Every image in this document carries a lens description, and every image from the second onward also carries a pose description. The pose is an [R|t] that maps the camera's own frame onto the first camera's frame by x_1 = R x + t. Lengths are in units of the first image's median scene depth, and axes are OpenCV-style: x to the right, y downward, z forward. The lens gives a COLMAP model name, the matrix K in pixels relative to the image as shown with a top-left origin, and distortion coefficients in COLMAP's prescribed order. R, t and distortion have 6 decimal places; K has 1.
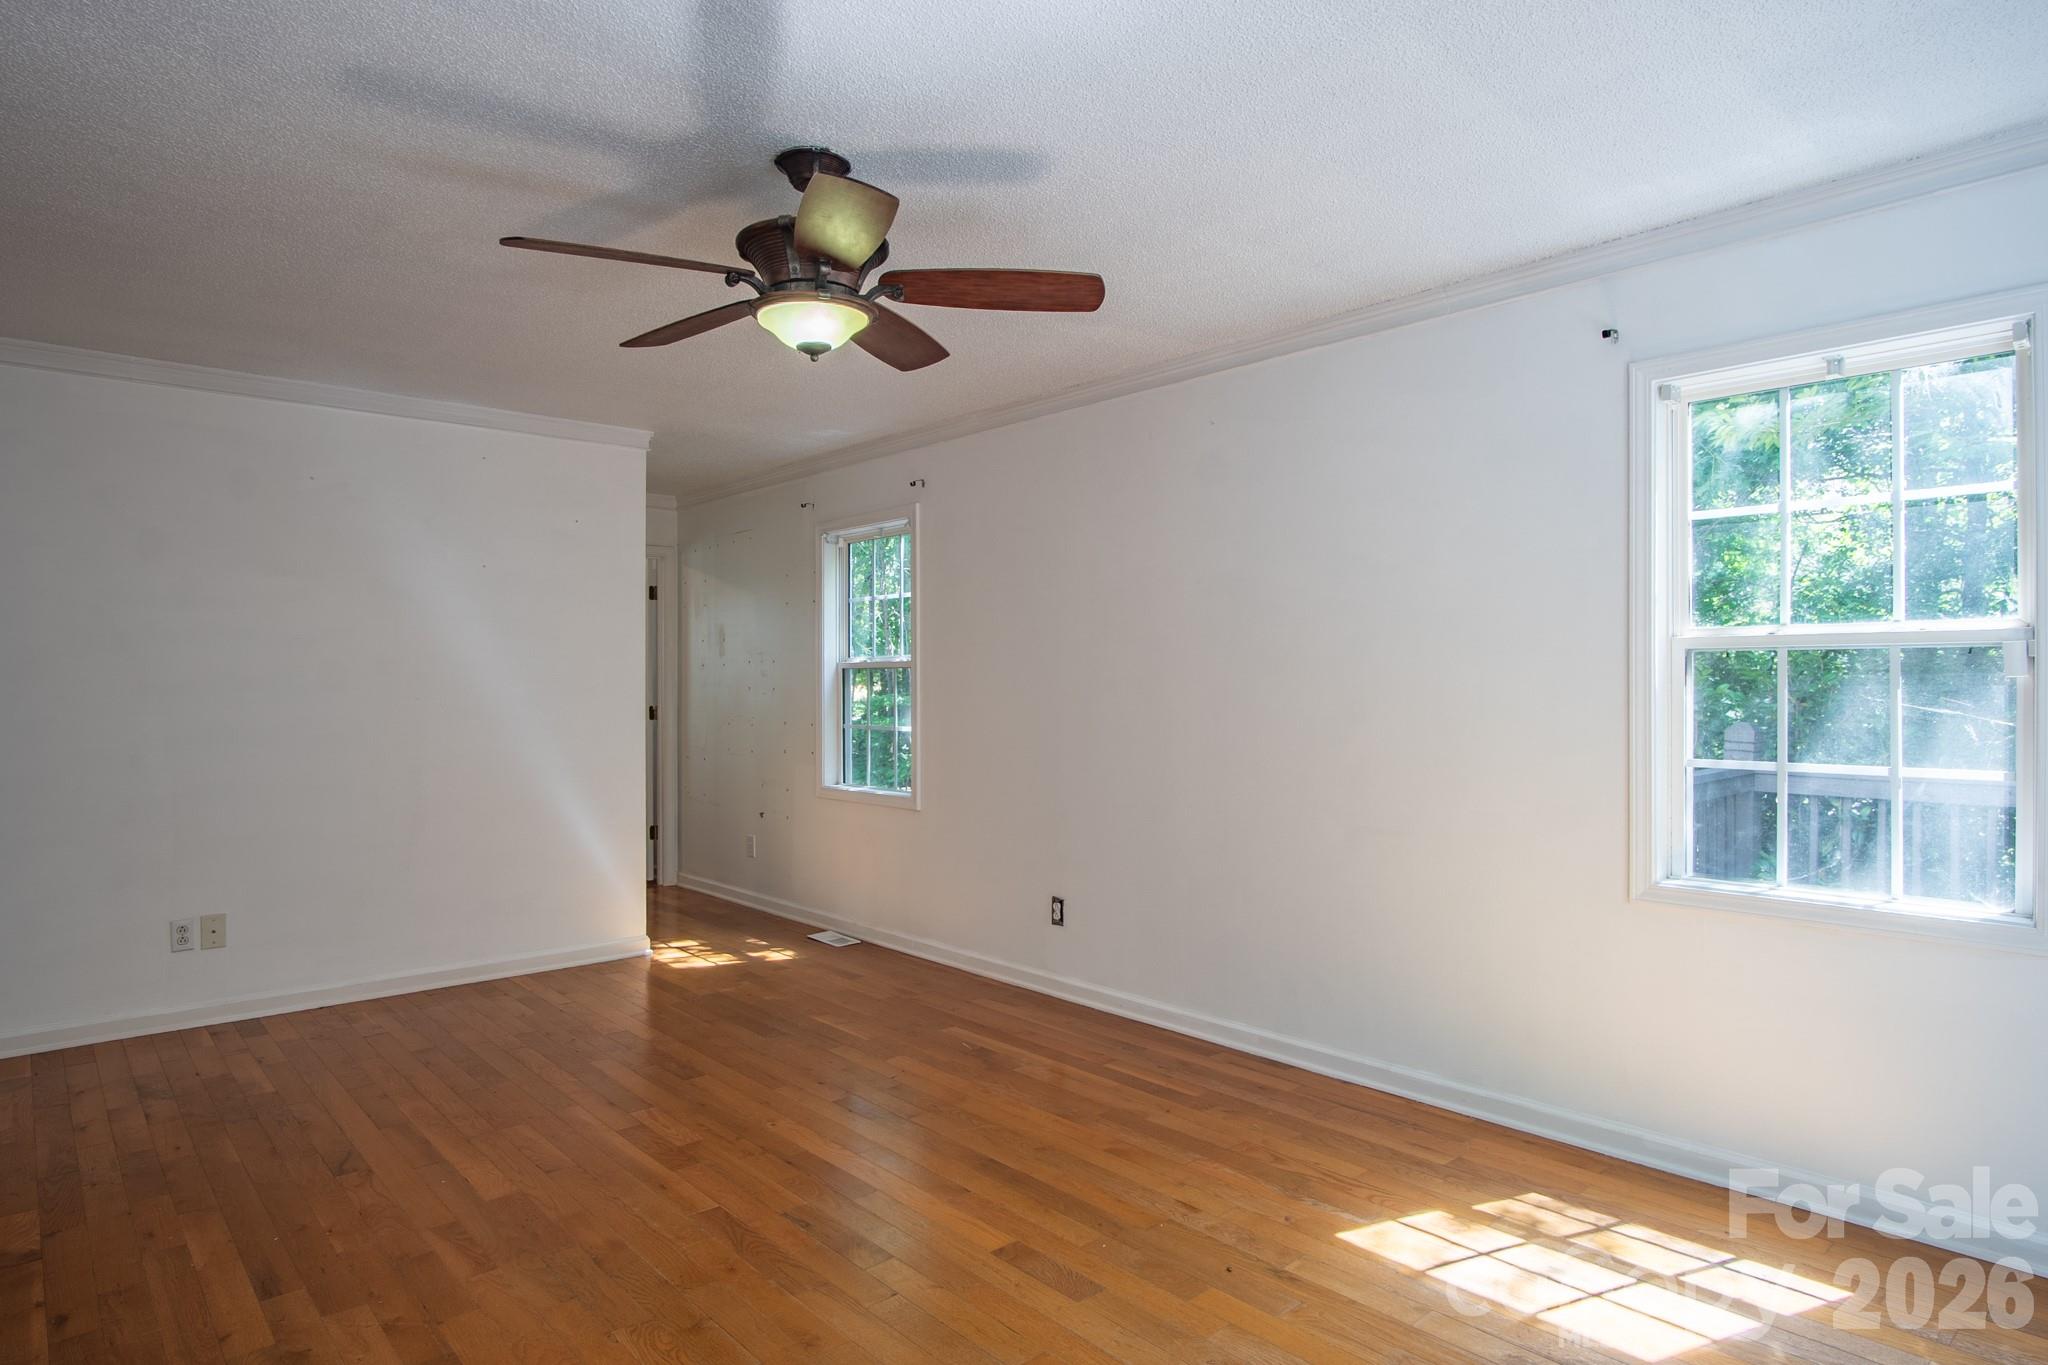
lens RADIAL K [[1123.0, 0, 1017.3], [0, 1123.0, 686.5], [0, 0, 1]] dist [-0.031652, 0.006032]
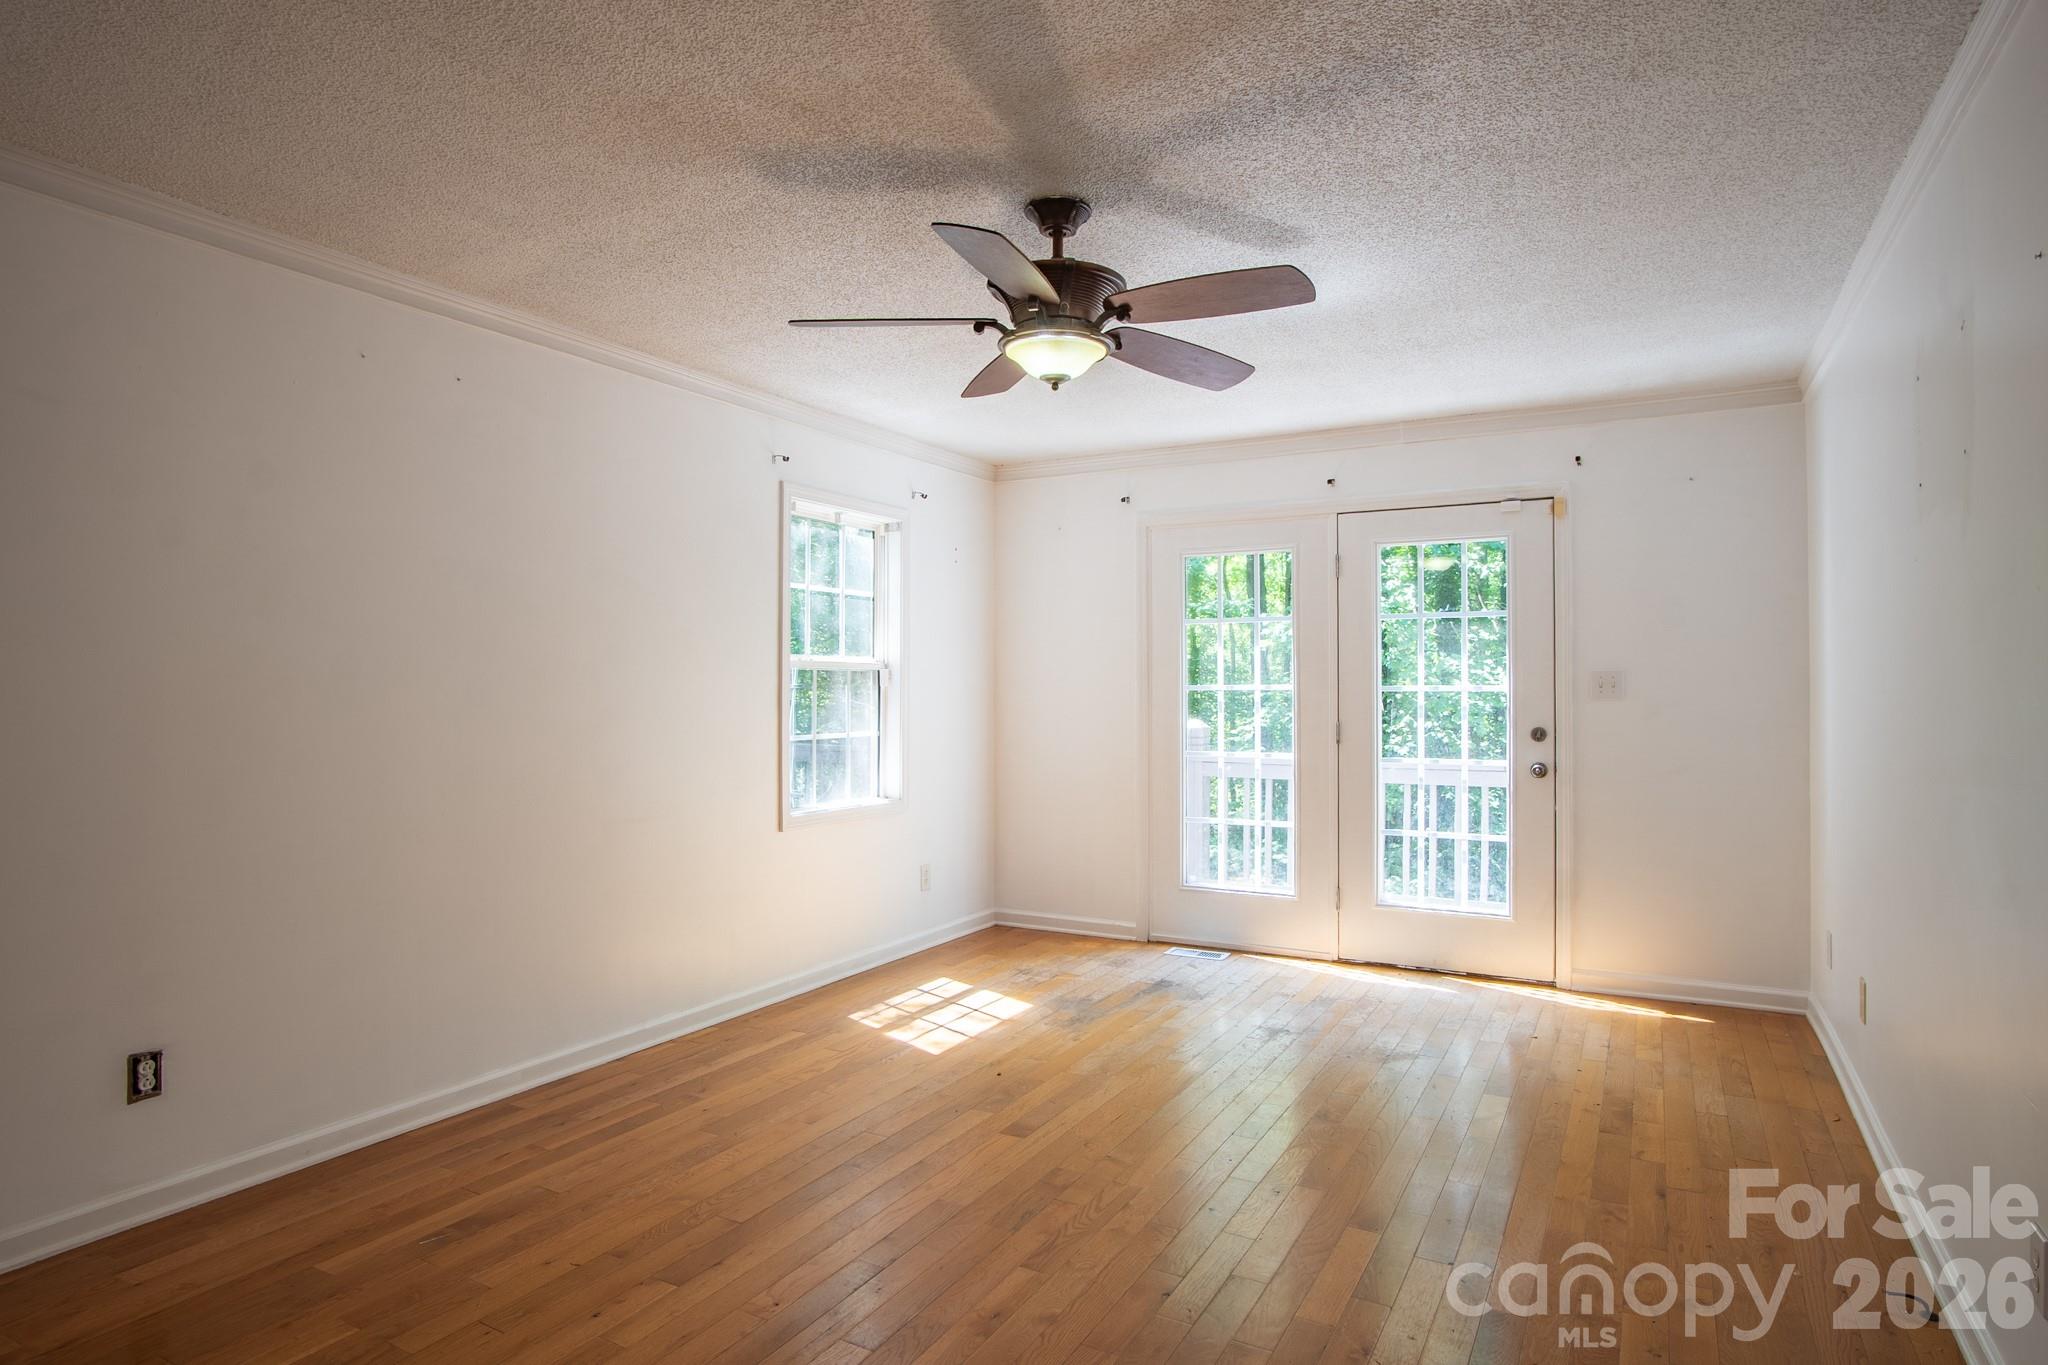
lens RADIAL K [[1123.0, 0, 1017.9], [0, 1123.0, 682.0], [0, 0, 1]] dist [-0.031652, 0.006032]
pose [[-0.300632, 0.010400, 0.953683, -1.126678], [0.009237, 0.999925, -0.007993, 0.004746], [-0.953695, 0.006406, -0.300706, 1.269852]]
